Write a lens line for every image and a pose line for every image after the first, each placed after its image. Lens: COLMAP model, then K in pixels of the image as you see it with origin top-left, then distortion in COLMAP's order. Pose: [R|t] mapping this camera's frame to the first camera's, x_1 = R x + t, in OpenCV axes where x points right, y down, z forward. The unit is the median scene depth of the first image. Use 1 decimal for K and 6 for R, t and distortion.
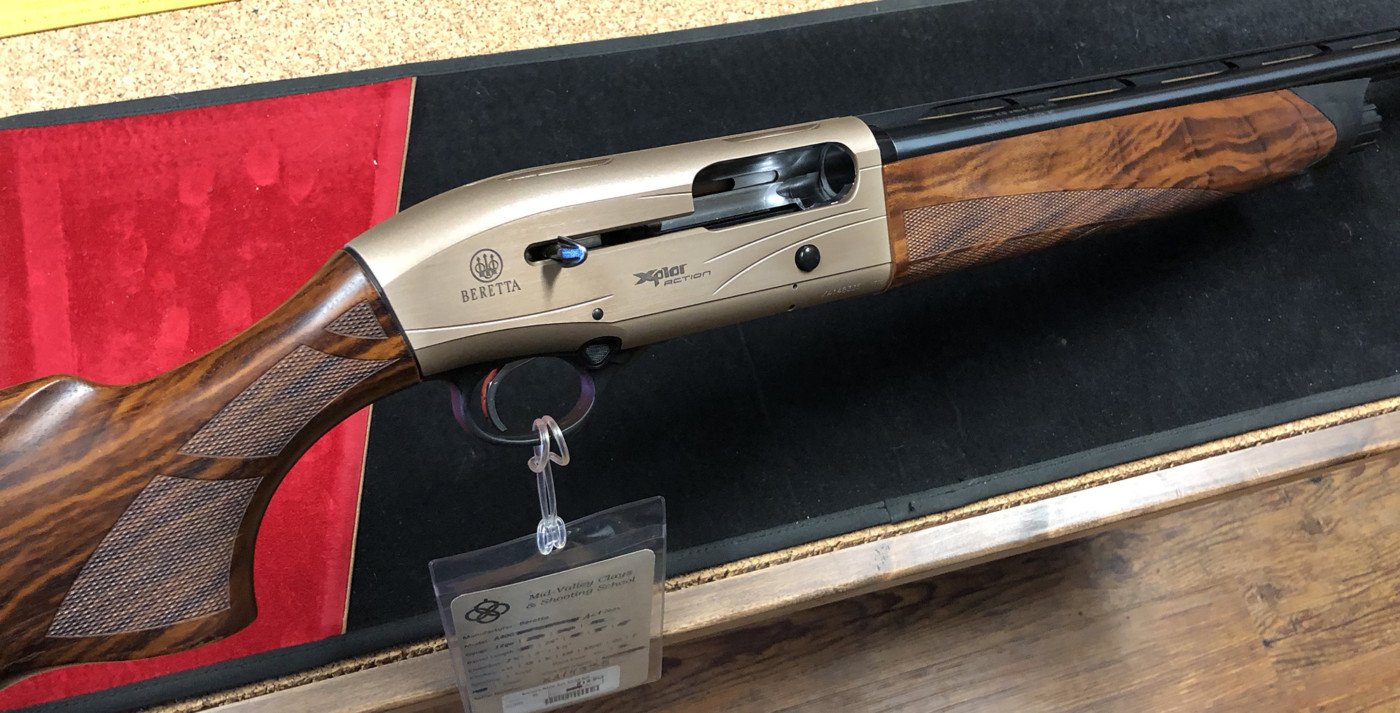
lens RADIAL K [[1201.6, 0, 700.0], [0, 1201.6, 356.5], [0, 0, 1]] dist [-0.002332, 0.060404]
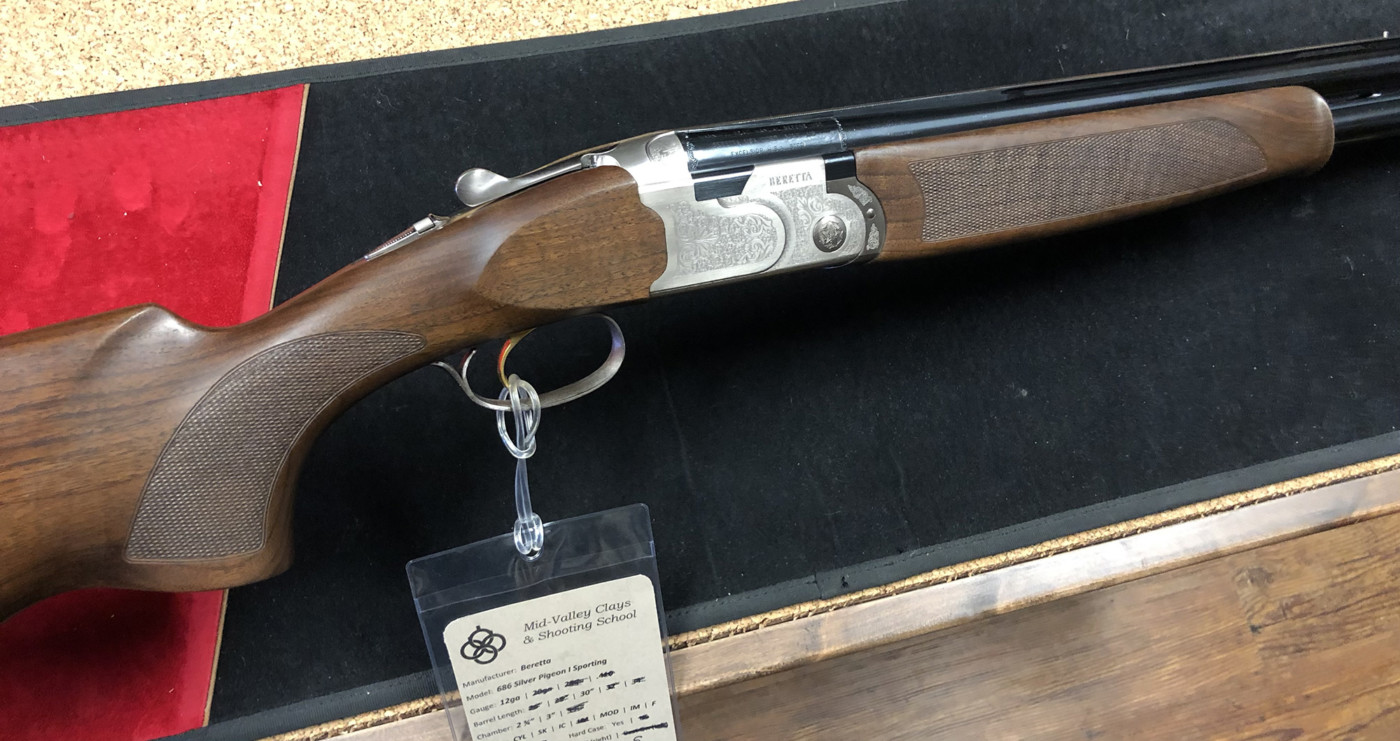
lens RADIAL K [[1198.7, 0, 701.1], [0, 1198.7, 348.1], [0, 0, 1]] dist [0.010098, 0.038400]
pose [[0.999774, 0.018800, -0.009914, 0.061818], [-0.018059, 0.997370, 0.070188, -0.096044], [0.011208, -0.069993, 0.997485, 0.090827]]
